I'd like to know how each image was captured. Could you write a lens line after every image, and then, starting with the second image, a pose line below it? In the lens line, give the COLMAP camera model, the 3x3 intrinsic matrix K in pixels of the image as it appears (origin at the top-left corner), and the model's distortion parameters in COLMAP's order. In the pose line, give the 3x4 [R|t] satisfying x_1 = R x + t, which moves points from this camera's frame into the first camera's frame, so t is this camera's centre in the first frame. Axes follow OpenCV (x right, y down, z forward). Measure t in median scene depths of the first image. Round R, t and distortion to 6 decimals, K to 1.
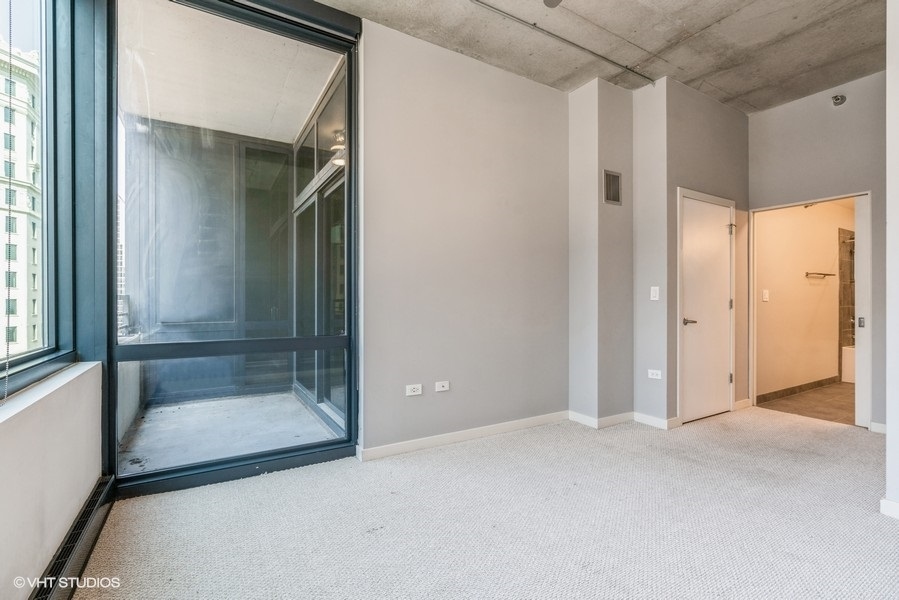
lens RADIAL K [[399.8, 0, 444.6], [0, 399.8, 300.8], [0, 0, 1]] dist [-0.010563, 0.003389]
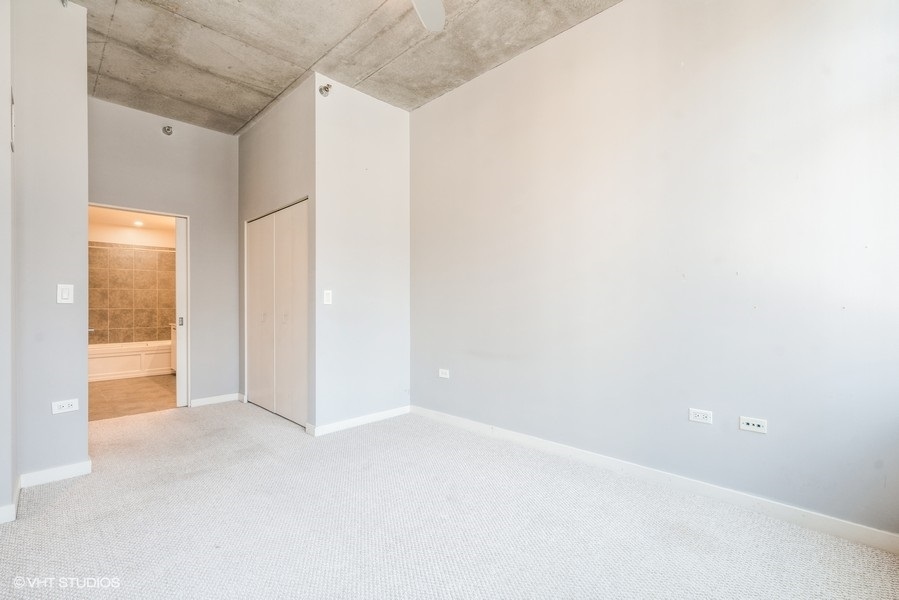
lens RADIAL K [[399.8, 0, 447.9], [0, 399.8, 303.3], [0, 0, 1]] dist [-0.010563, 0.003389]
pose [[-0.249455, -0.000111, 0.968386, -0.411800], [0.001454, 0.999999, 0.000489, -0.001058], [-0.968385, 0.001530, -0.249455, 0.615069]]
